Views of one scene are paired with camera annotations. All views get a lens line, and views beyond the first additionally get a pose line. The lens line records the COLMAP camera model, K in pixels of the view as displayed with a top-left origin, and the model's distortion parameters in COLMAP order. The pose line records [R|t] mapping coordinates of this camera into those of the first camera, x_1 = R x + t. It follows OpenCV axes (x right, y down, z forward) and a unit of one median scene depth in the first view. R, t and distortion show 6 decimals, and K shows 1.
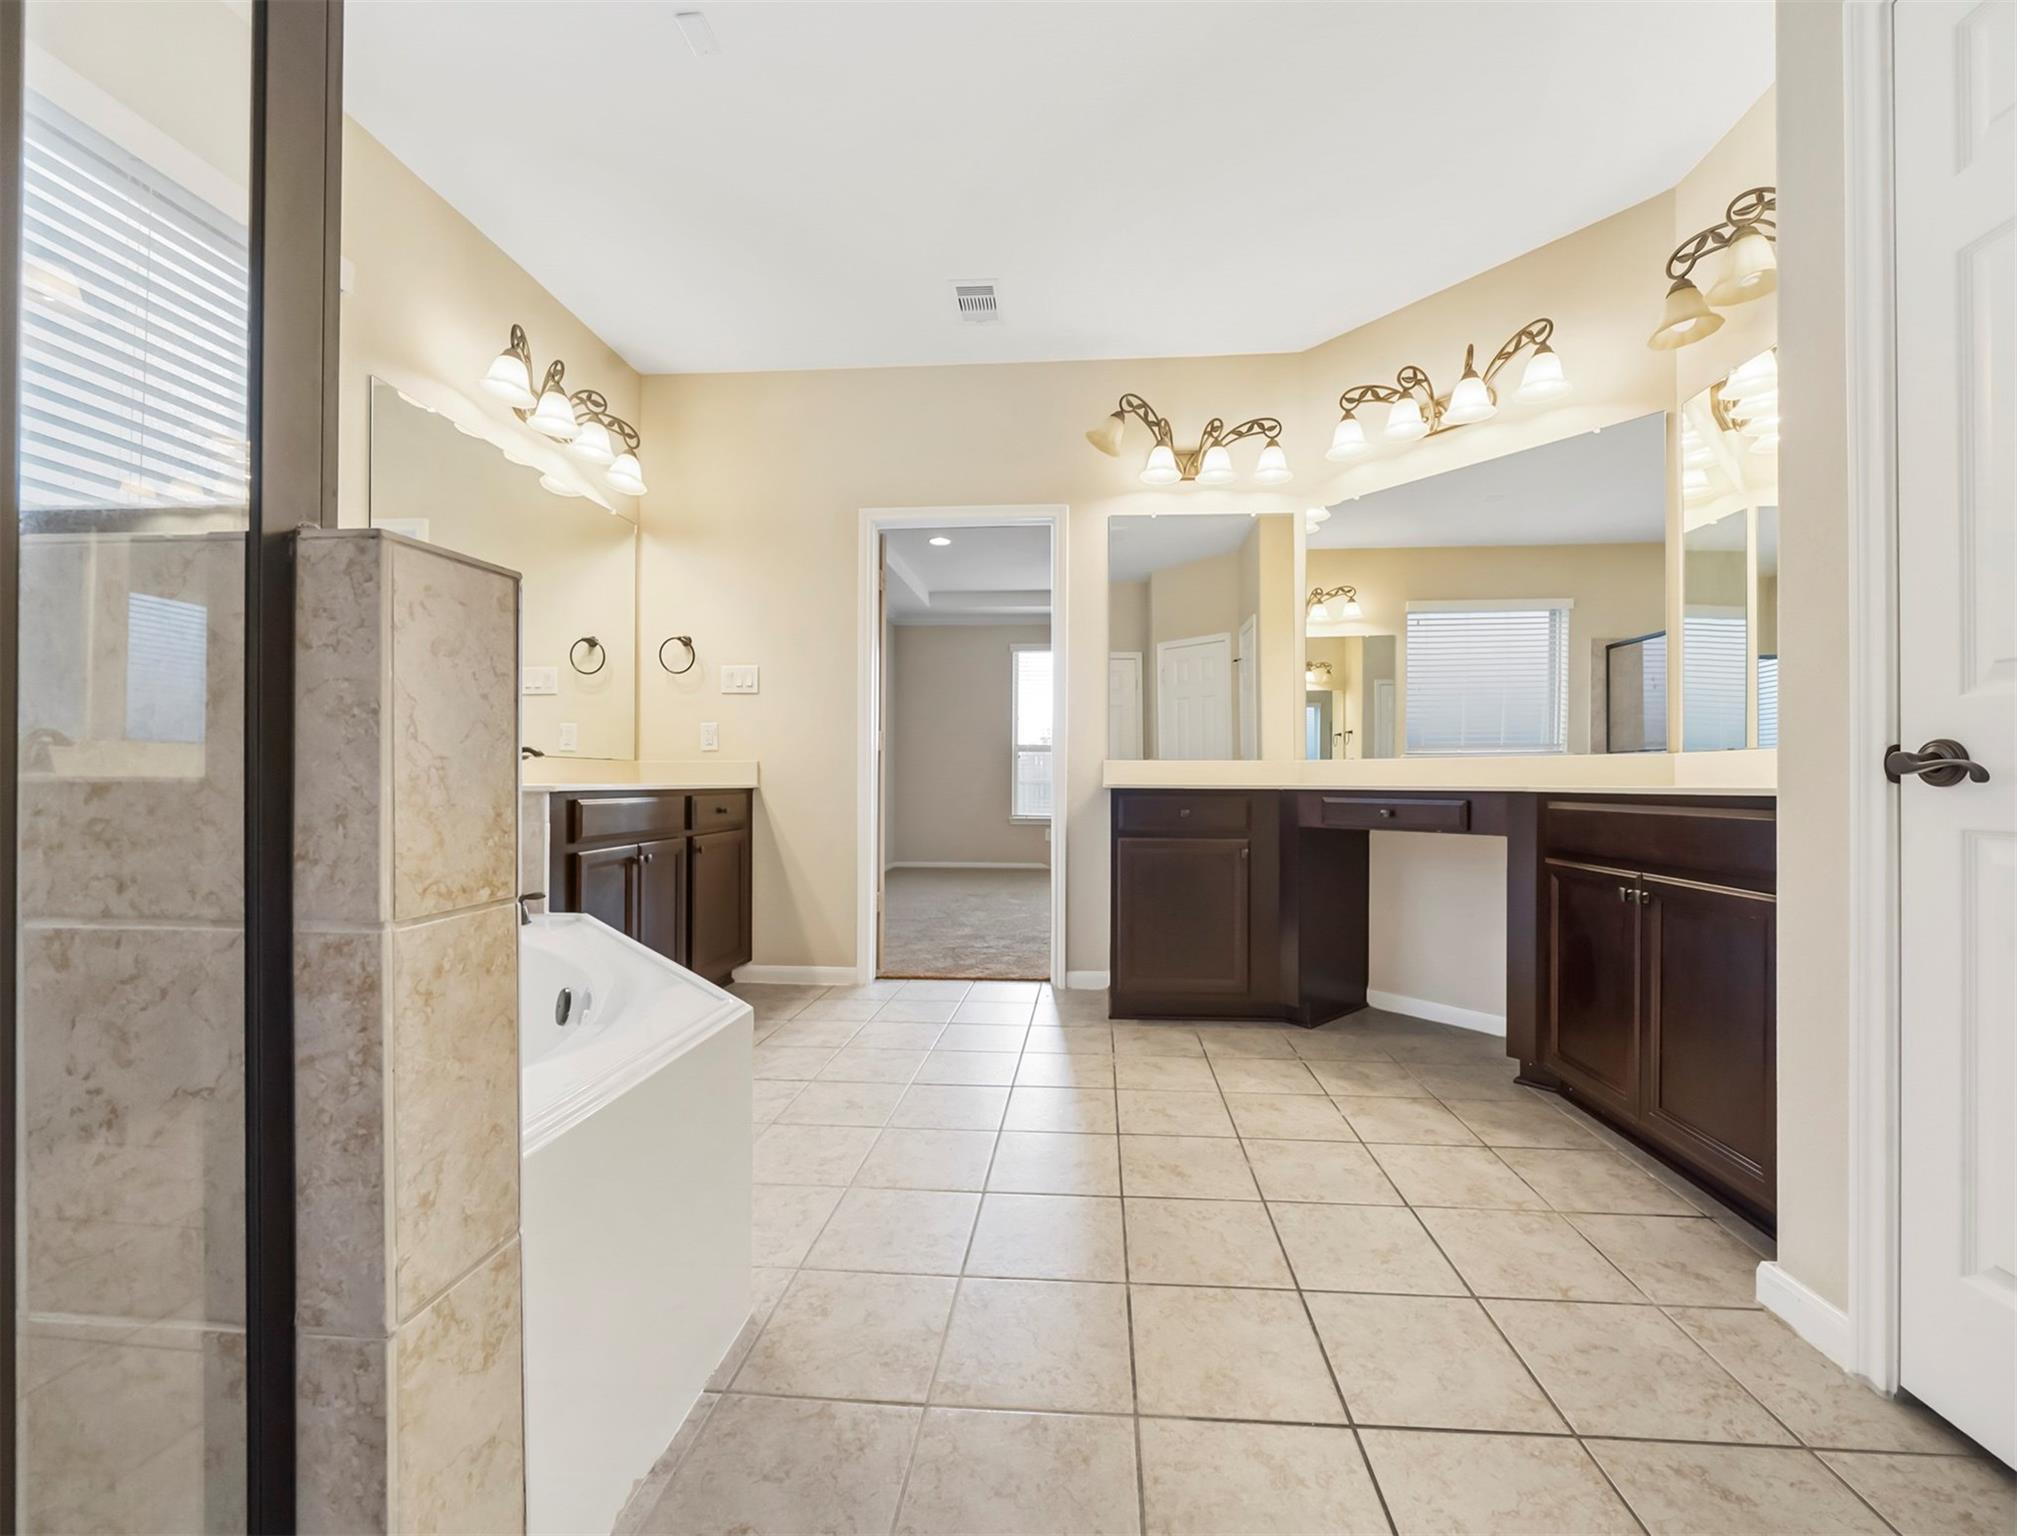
lens RADIAL K [[837.2, 0, 1039.5], [0, 837.2, 777.5], [0, 0, 1]] dist [-0.000628, -0.000195]
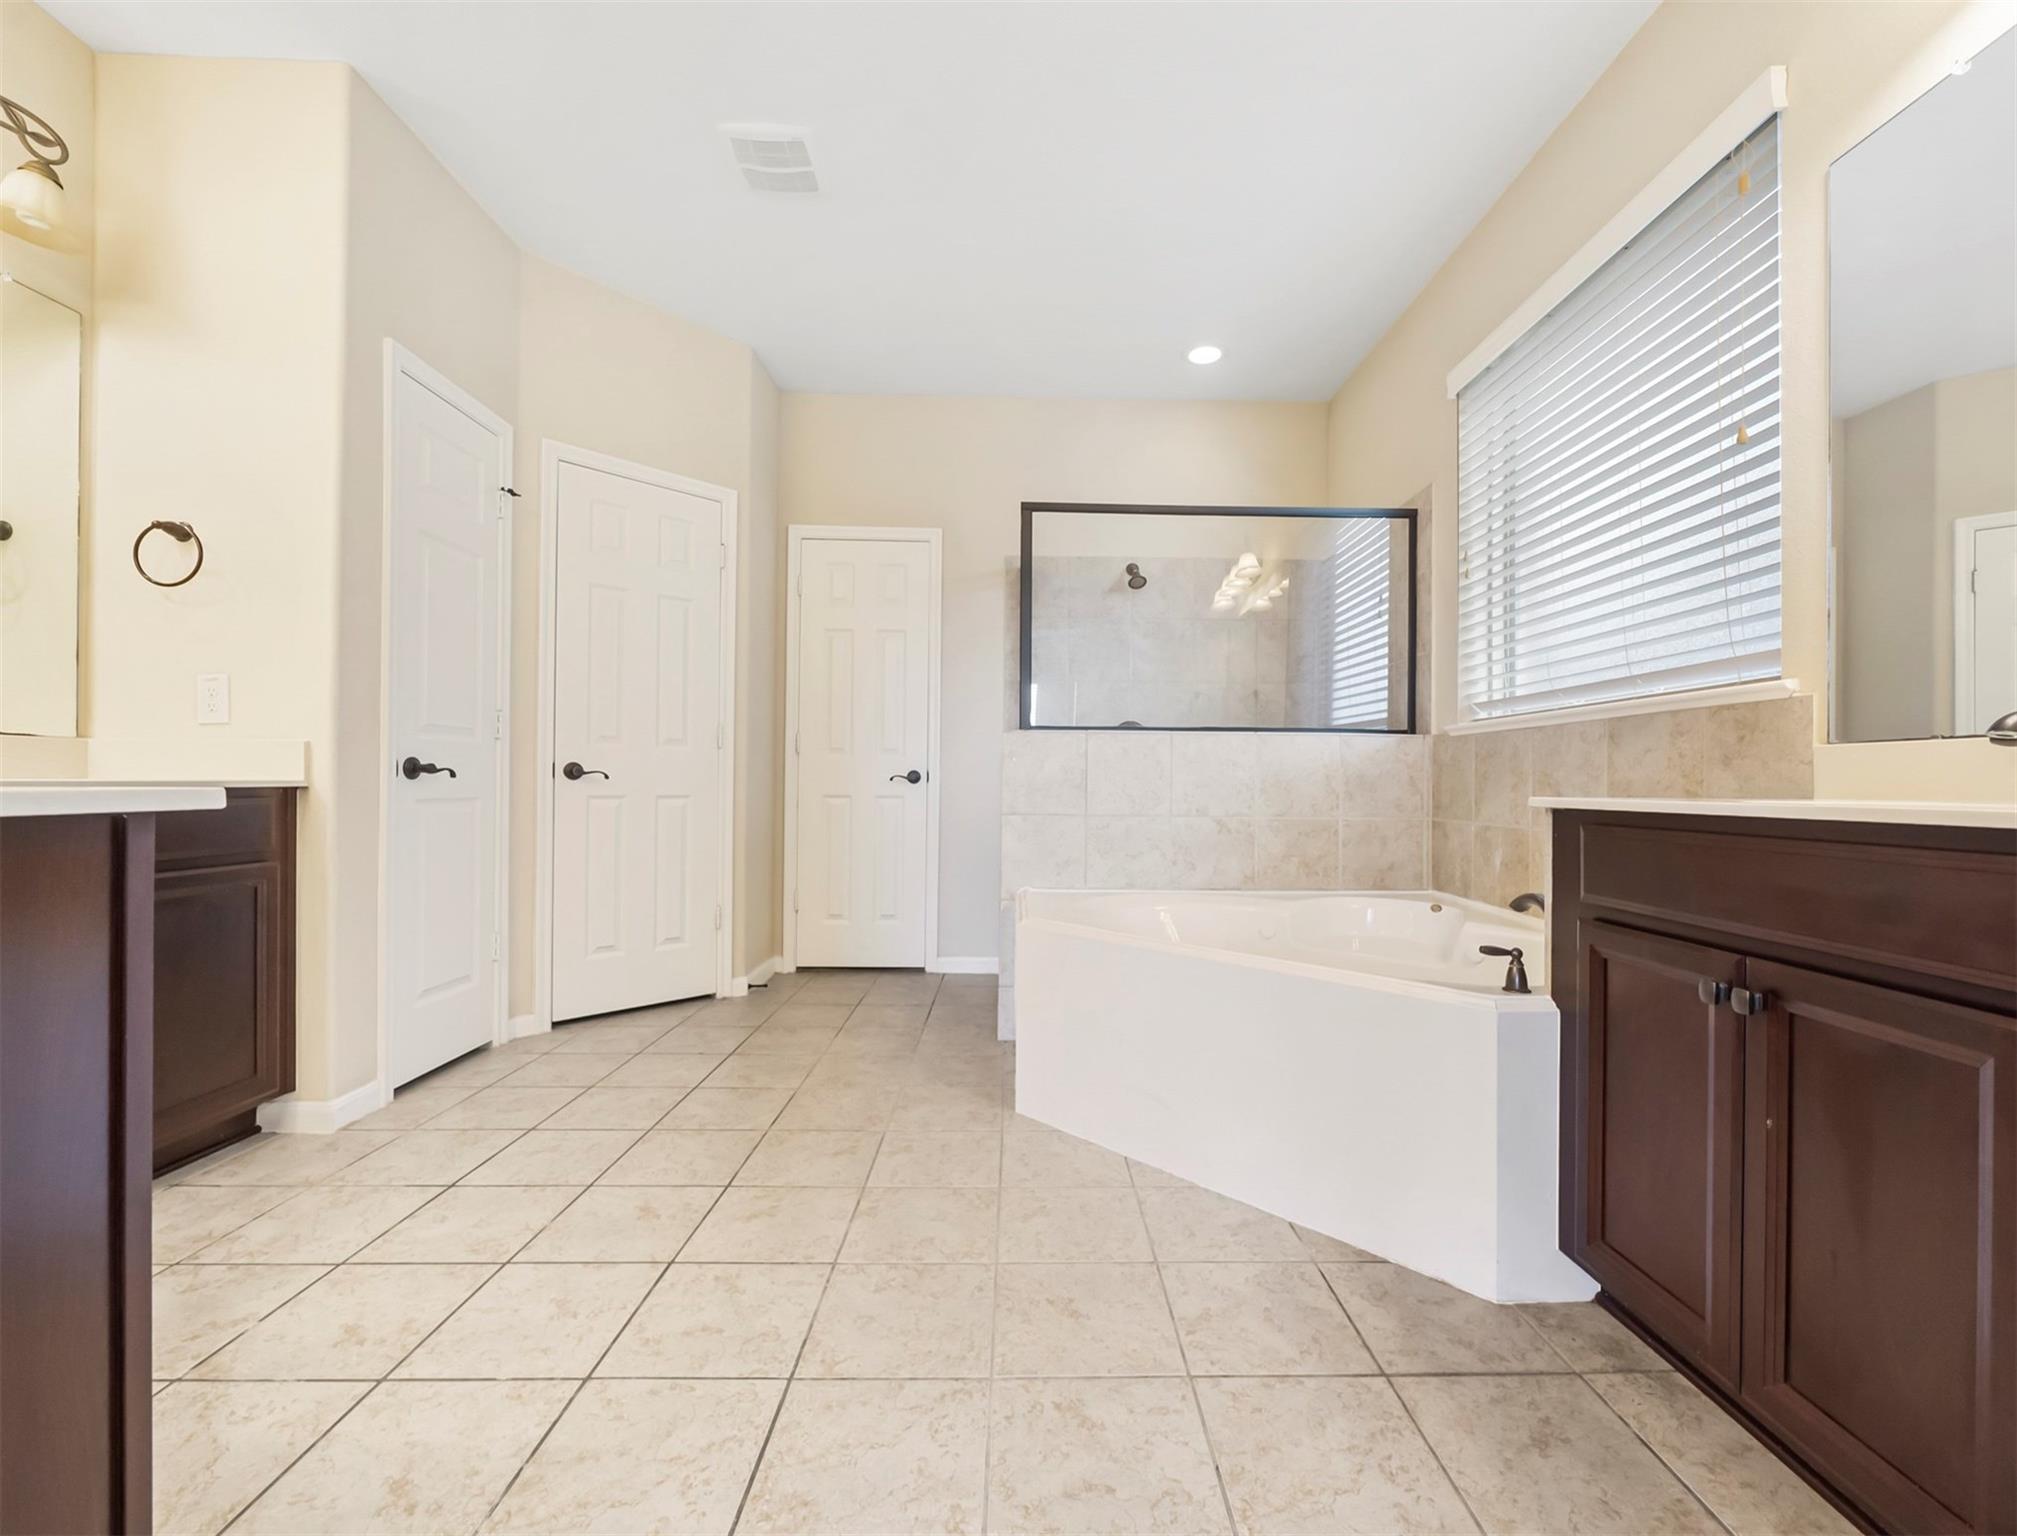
lens RADIAL K [[837.2, 0, 1039.5], [0, 837.2, 777.5], [0, 0, 1]] dist [-0.000628, -0.000195]
pose [[-0.995378, -0.013456, -0.095089, -0.100319], [-0.012644, 0.999878, -0.009131, 0.003060], [0.095200, -0.007887, -0.995427, 1.175149]]
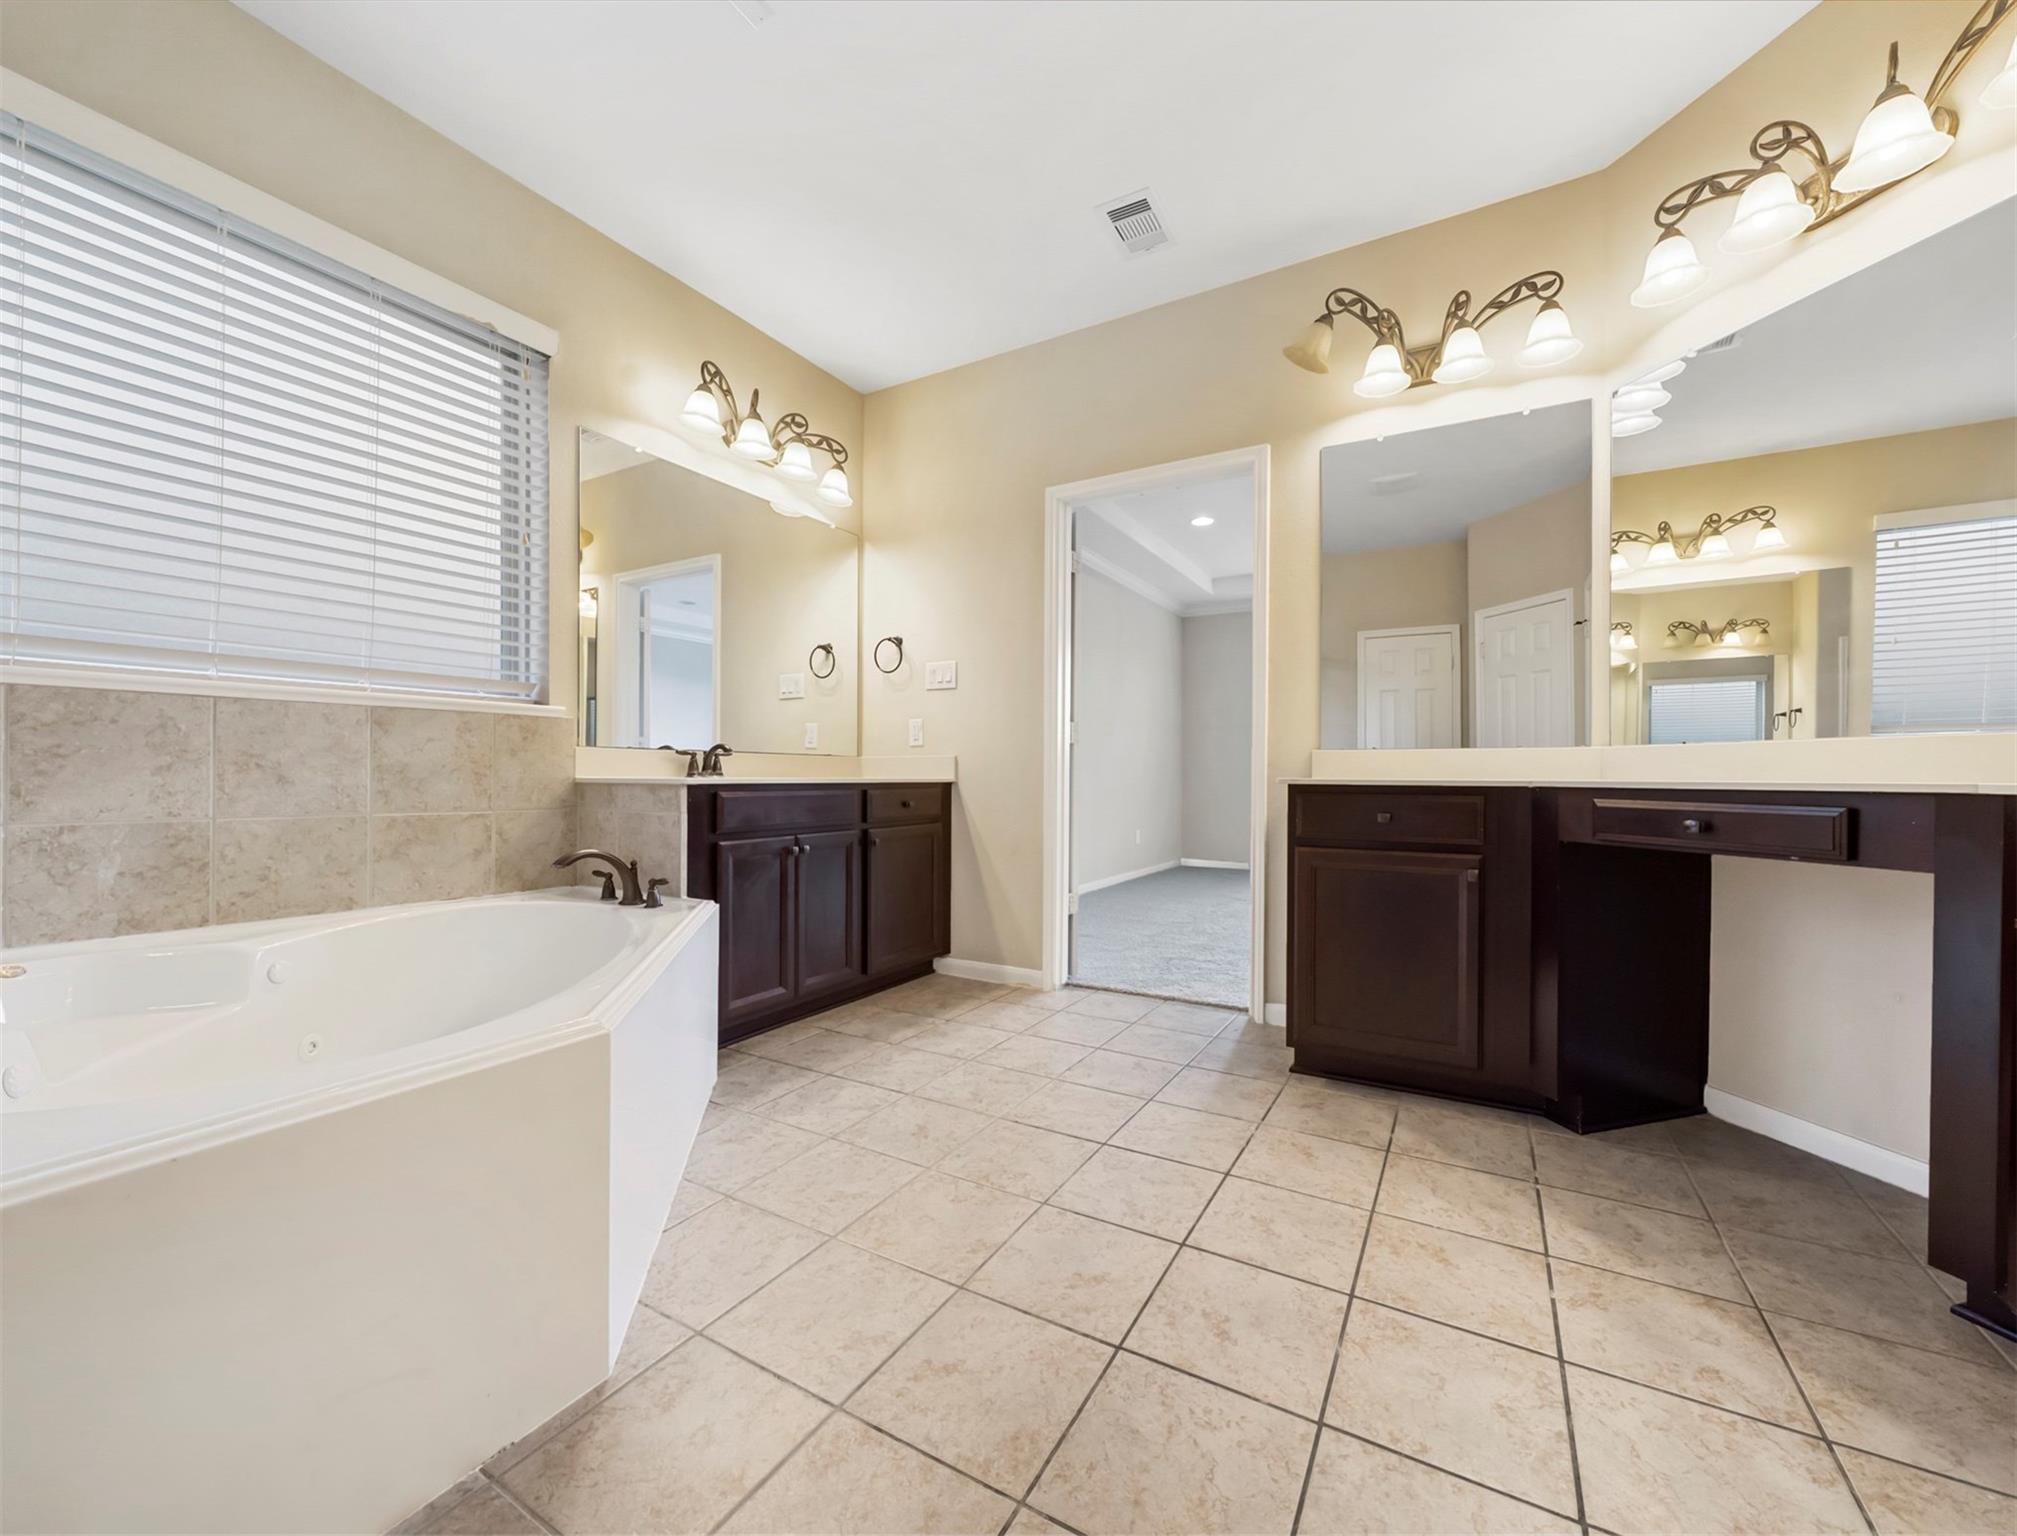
lens RADIAL K [[802.1, 0, 1031.5], [0, 802.1, 778.5], [0, 0, 1]] dist [-0.004289, -0.000328]
pose [[0.900779, 0.001706, -0.434274, 0.189117], [0.000890, 0.999983, 0.005775, 0.002747], [0.434277, -0.005588, 0.900762, 0.198810]]
